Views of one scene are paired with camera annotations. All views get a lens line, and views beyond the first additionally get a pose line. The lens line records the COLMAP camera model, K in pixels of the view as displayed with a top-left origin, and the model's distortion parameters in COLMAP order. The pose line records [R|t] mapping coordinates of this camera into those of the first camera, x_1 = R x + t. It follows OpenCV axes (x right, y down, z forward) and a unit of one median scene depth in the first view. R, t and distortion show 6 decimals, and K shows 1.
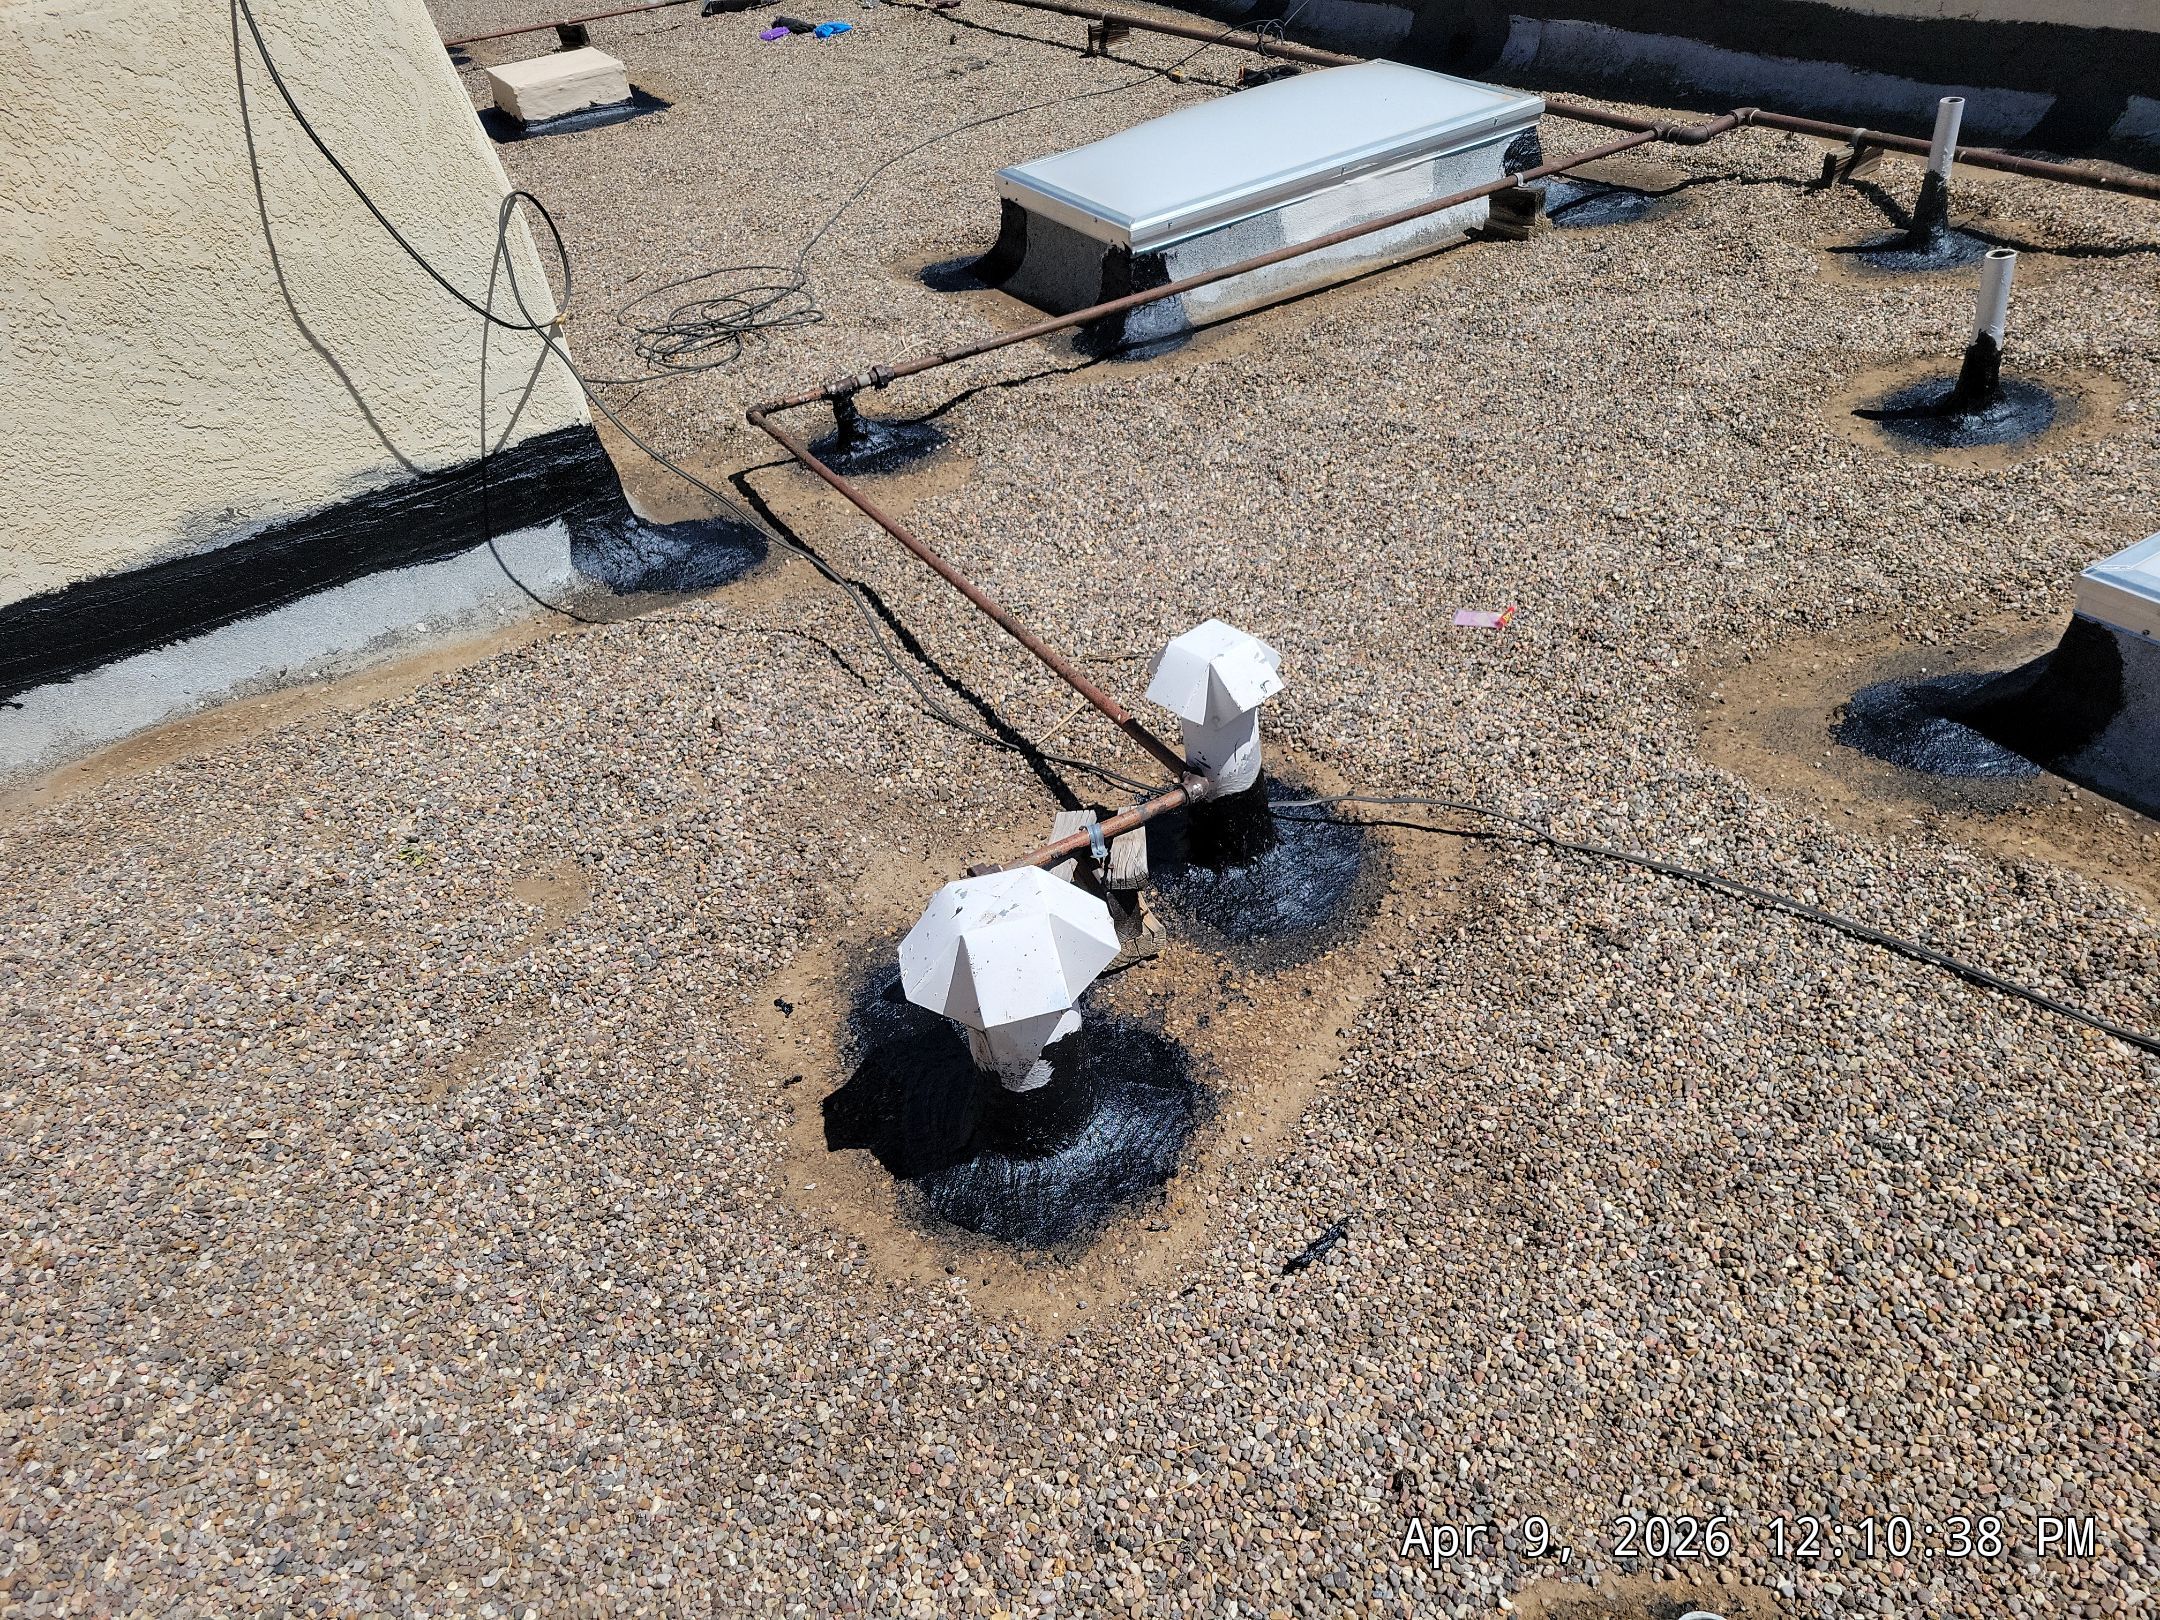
lens RADIAL K [[1618.8, 0, 1086.3], [0, 1618.8, 797.5], [0, 0, 1]] dist [0.072732, -0.056116]
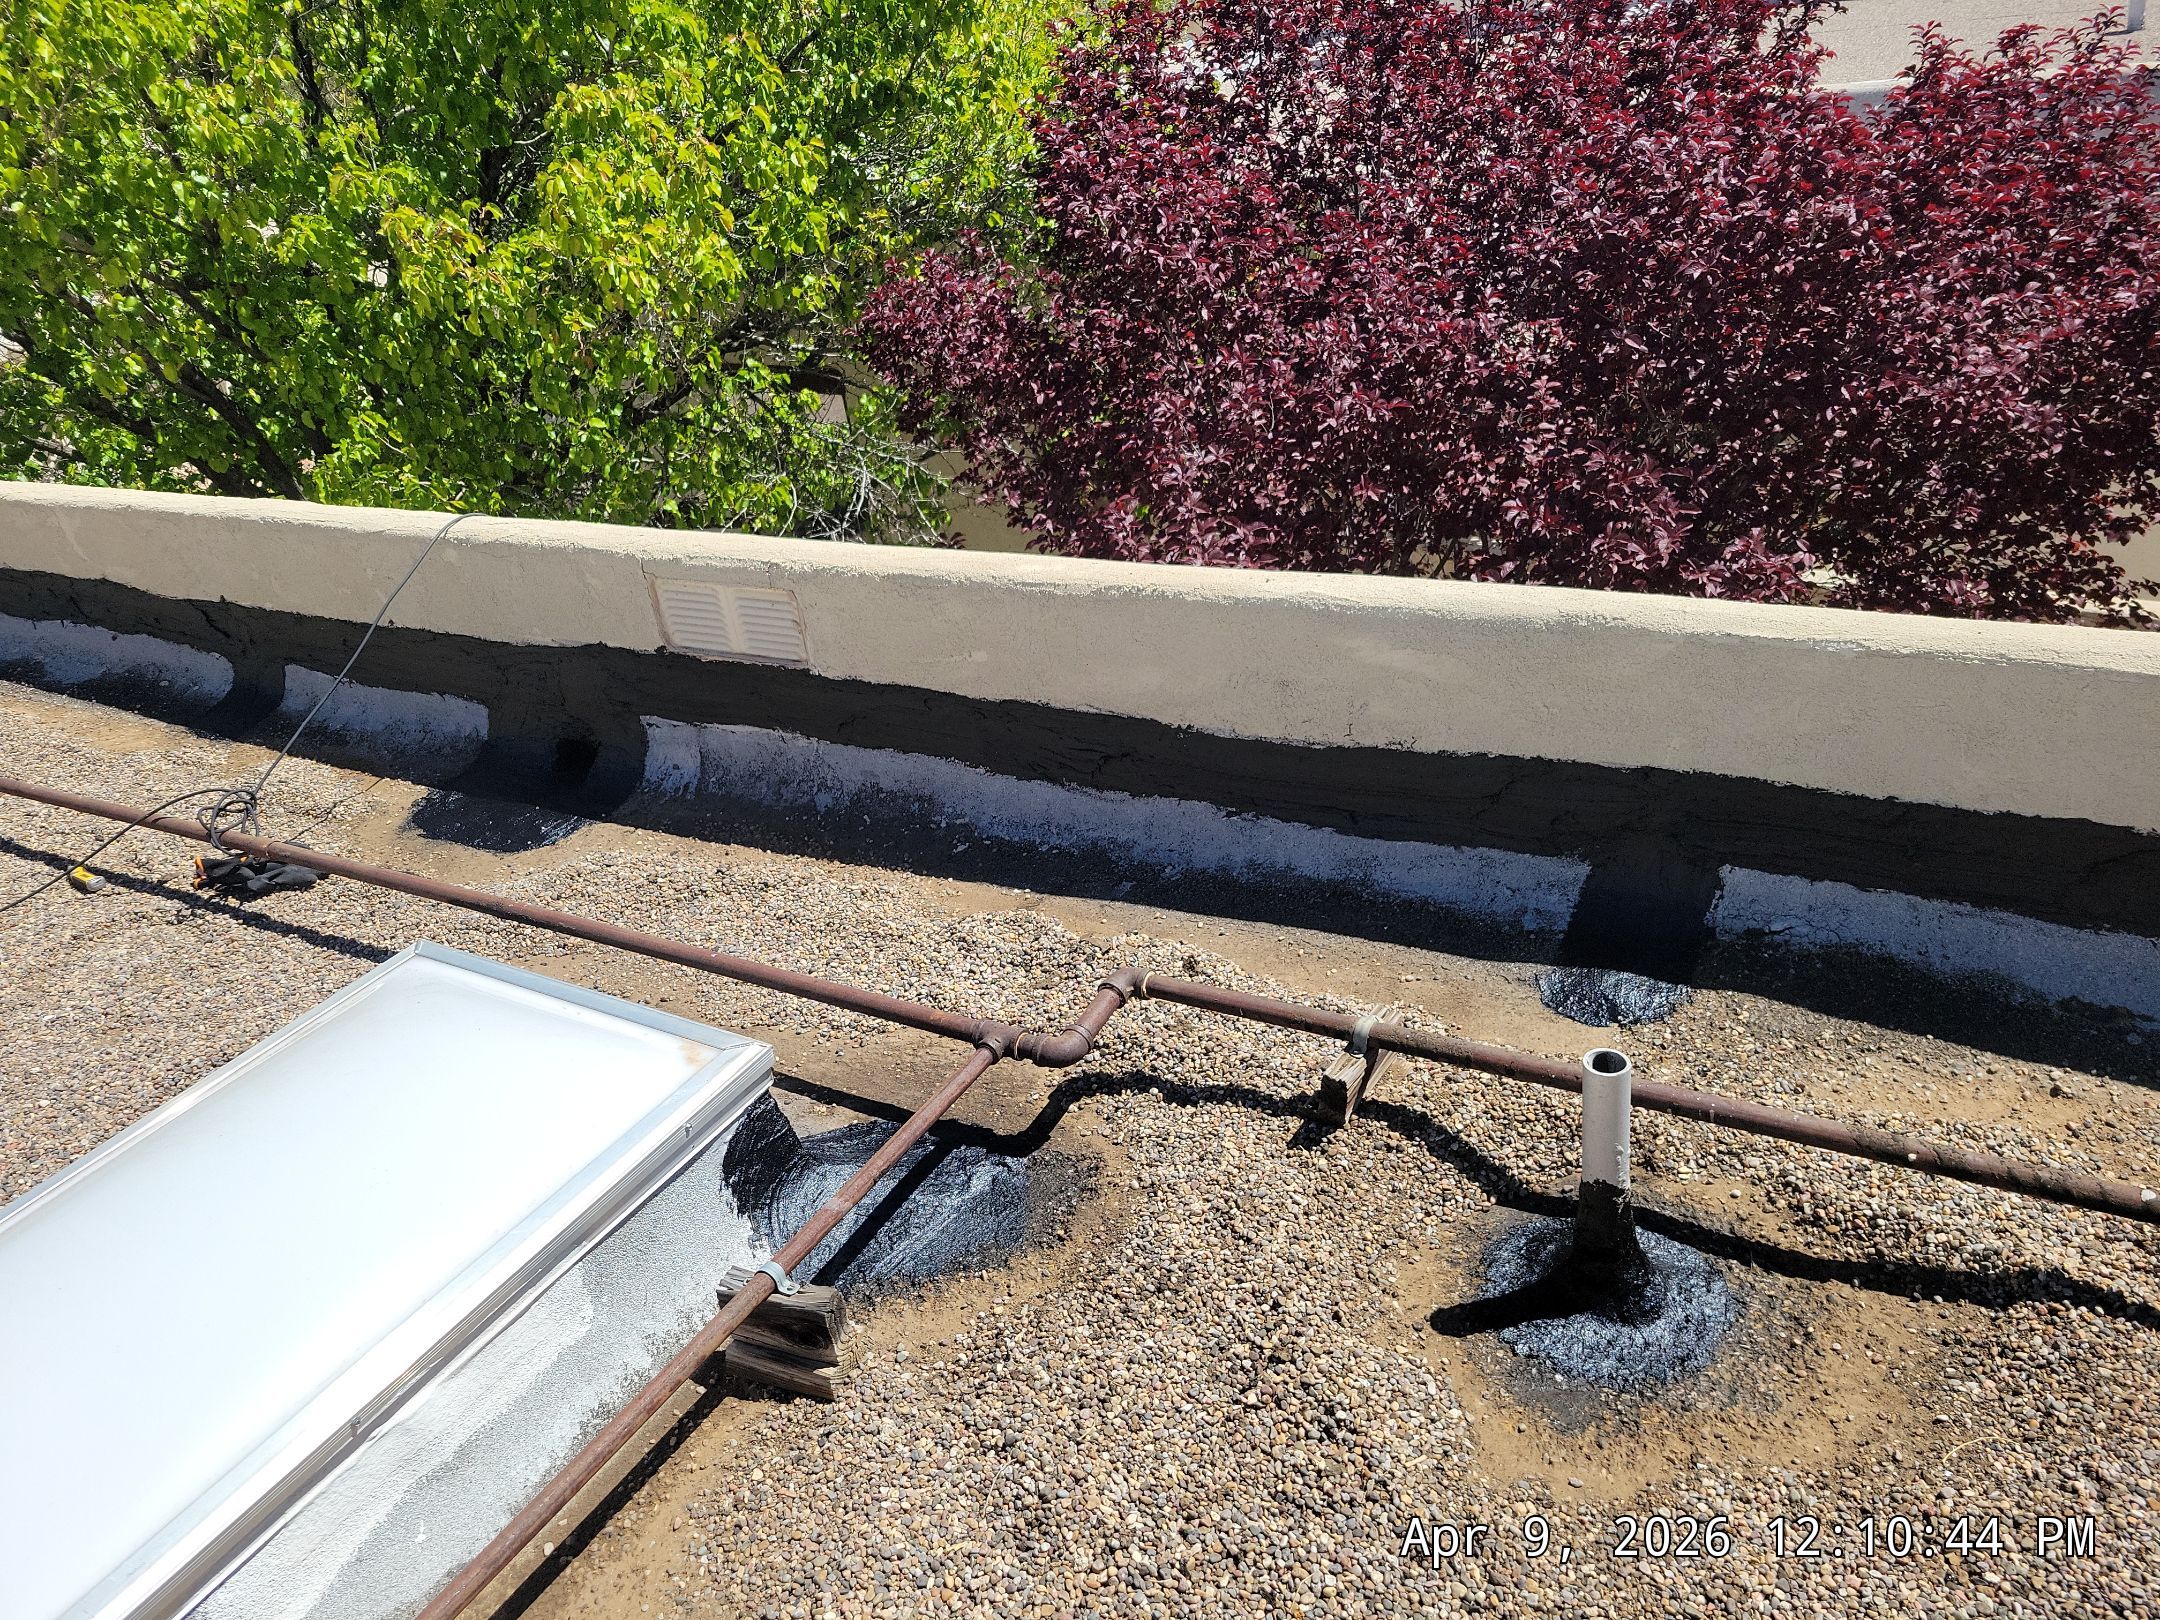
lens RADIAL K [[1618.8, 0, 1086.3], [0, 1618.8, 797.5], [0, 0, 1]] dist [0.072732, -0.056116]
pose [[0.869626, -0.229757, 0.436992, 0.335101], [0.317619, 0.937989, -0.138905, -0.810154], [-0.377979, 0.259592, 0.888675, 1.032755]]
